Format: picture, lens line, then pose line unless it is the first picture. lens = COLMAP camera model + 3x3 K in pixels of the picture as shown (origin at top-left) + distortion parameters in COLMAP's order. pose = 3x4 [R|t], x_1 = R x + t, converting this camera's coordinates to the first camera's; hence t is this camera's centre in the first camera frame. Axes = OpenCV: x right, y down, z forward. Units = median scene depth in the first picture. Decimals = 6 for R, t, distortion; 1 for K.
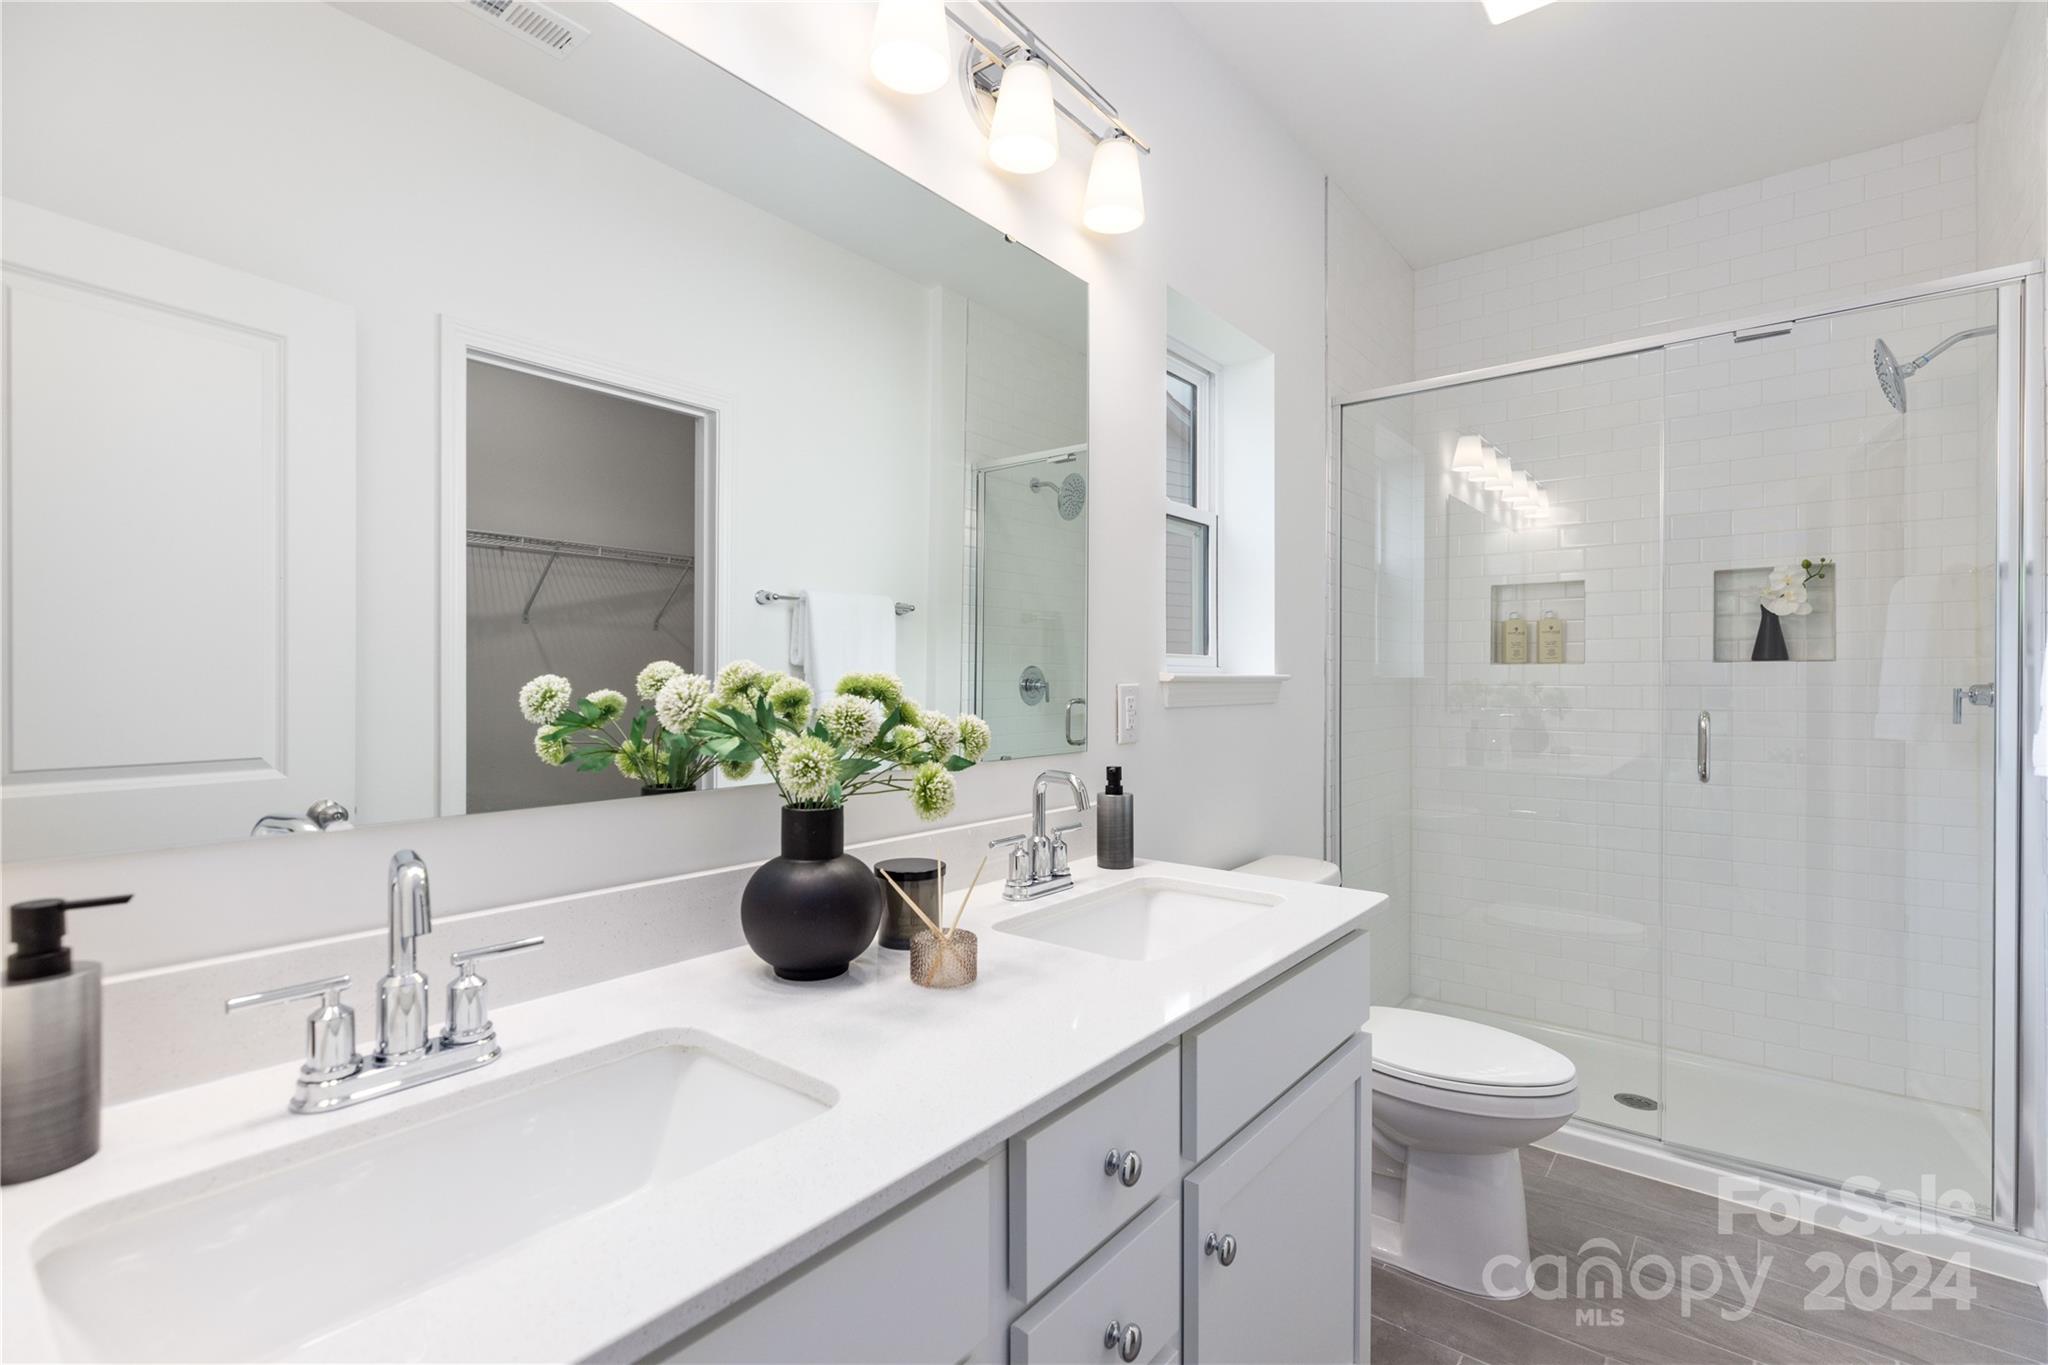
lens RADIAL K [[932.6, 0, 1024.0], [0, 932.6, 682.5], [0, 0, 1]] dist [-0.000147, -0.000006]
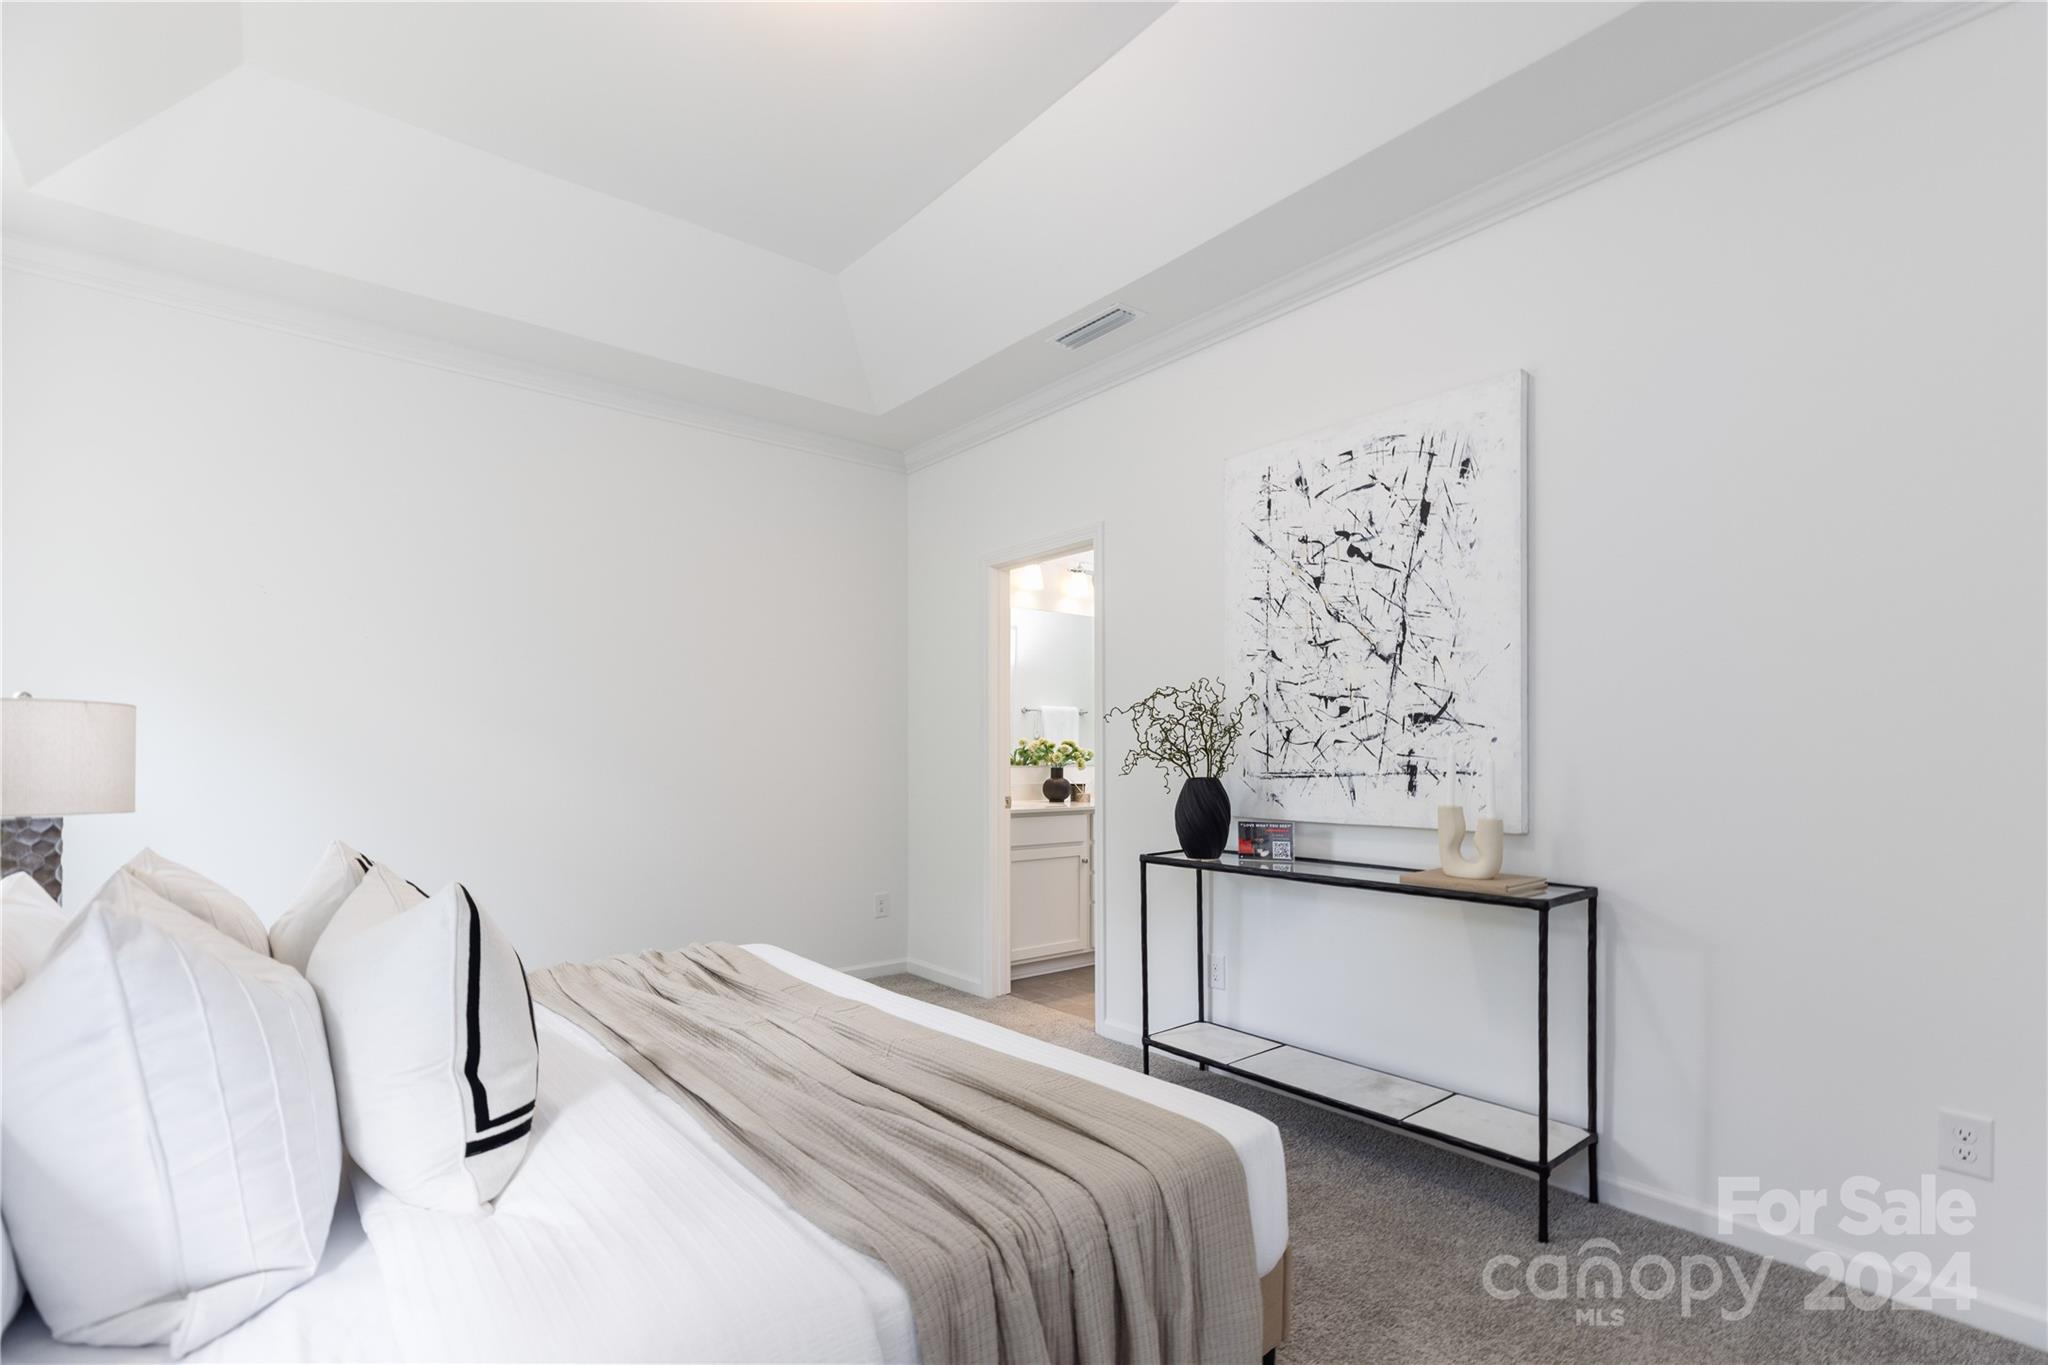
lens RADIAL K [[932.6, 0, 1024.0], [0, 932.6, 682.5], [0, 0, 1]] dist [-0.000147, -0.000006]
pose [[0.978157, -0.016413, -0.207220, 0.591997], [0.000210, 0.996955, -0.077976, 0.066248], [0.207869, 0.076229, 0.975182, -3.637283]]
